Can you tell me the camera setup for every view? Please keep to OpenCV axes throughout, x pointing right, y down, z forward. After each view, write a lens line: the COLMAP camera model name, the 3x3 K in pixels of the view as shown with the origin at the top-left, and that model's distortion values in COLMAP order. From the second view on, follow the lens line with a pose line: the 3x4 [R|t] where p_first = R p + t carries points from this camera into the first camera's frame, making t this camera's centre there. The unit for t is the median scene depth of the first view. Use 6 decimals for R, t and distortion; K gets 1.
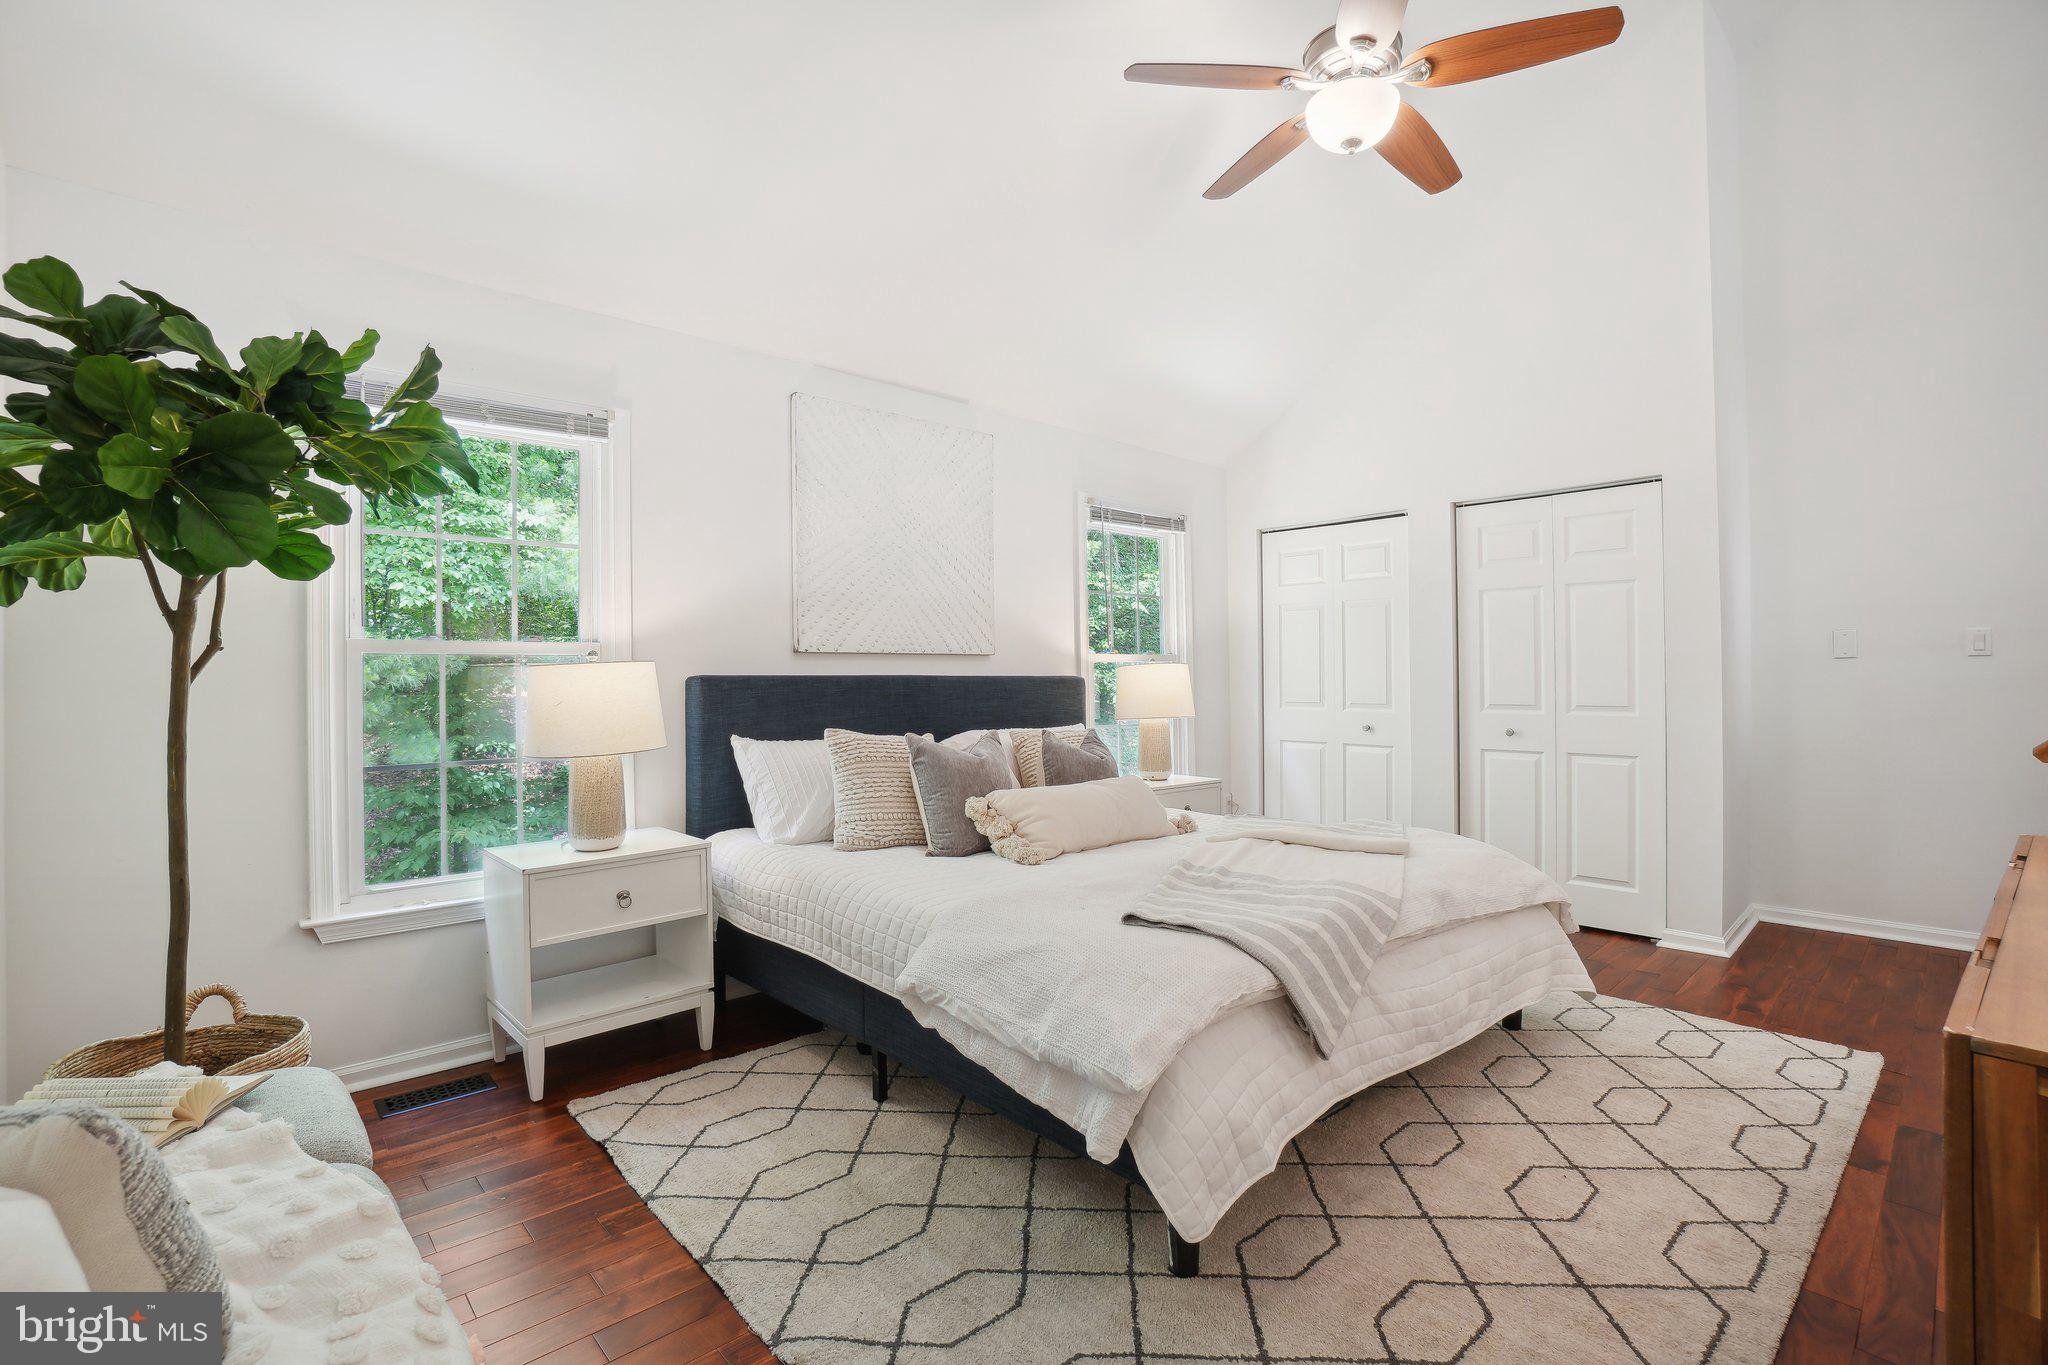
lens RADIAL K [[937.9, 0, 1009.7], [0, 937.9, 661.7], [0, 0, 1]] dist [-0.058020, 0.019051]
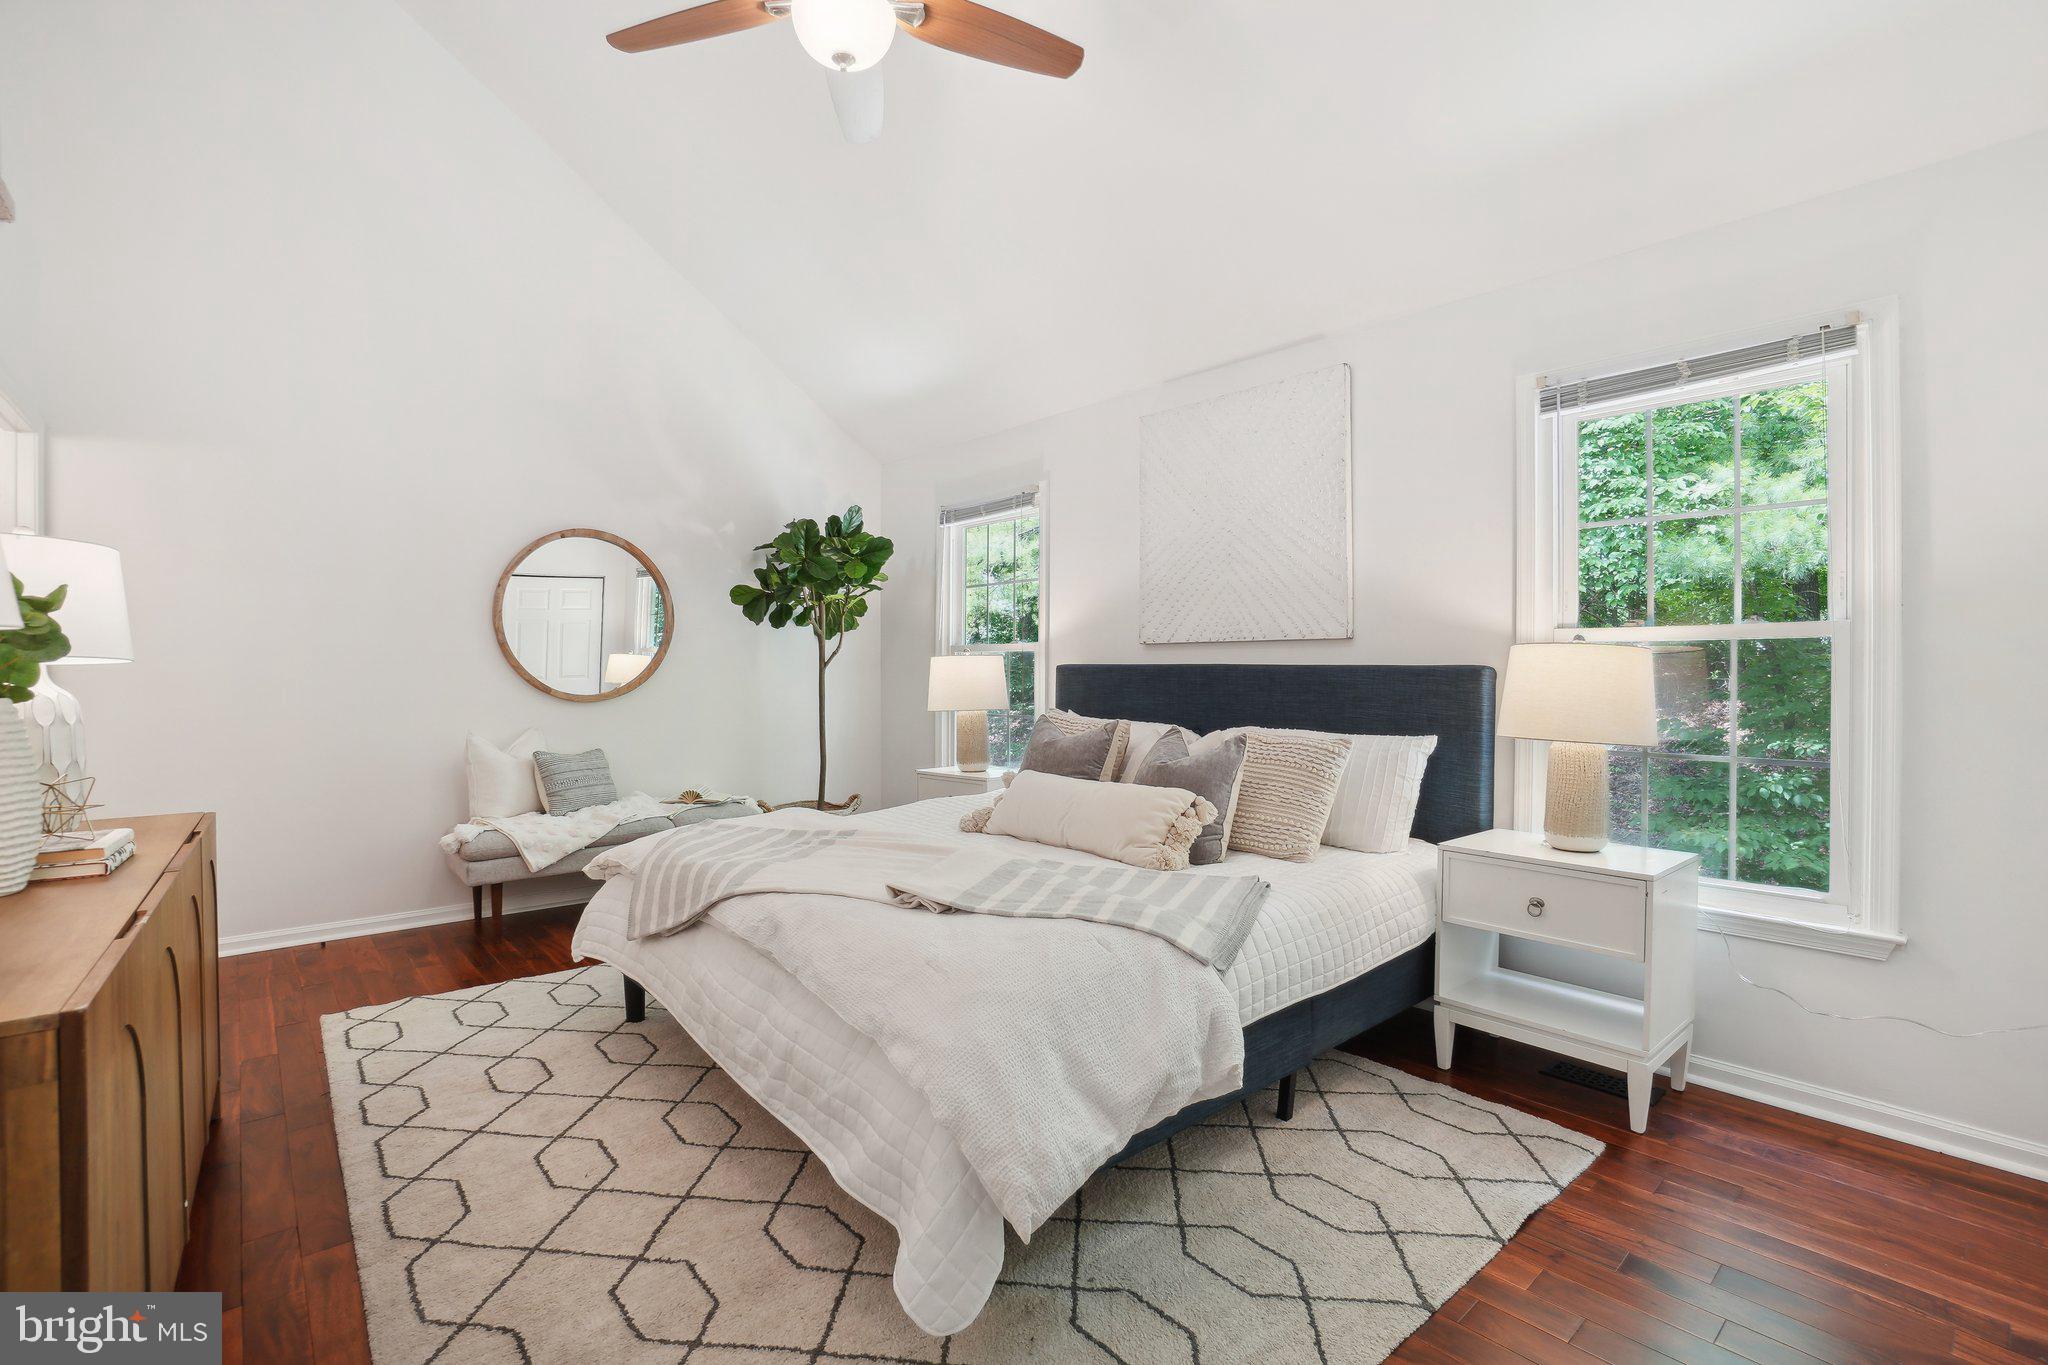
lens RADIAL K [[937.9, 0, 1009.7], [0, 937.9, 661.7], [0, 0, 1]] dist [-0.058020, 0.019051]
pose [[-0.038364, -0.000291, -0.999264, 1.170438], [0.012698, 0.999919, -0.000778, 0.013393], [0.999183, -0.012718, -0.038358, 1.112954]]
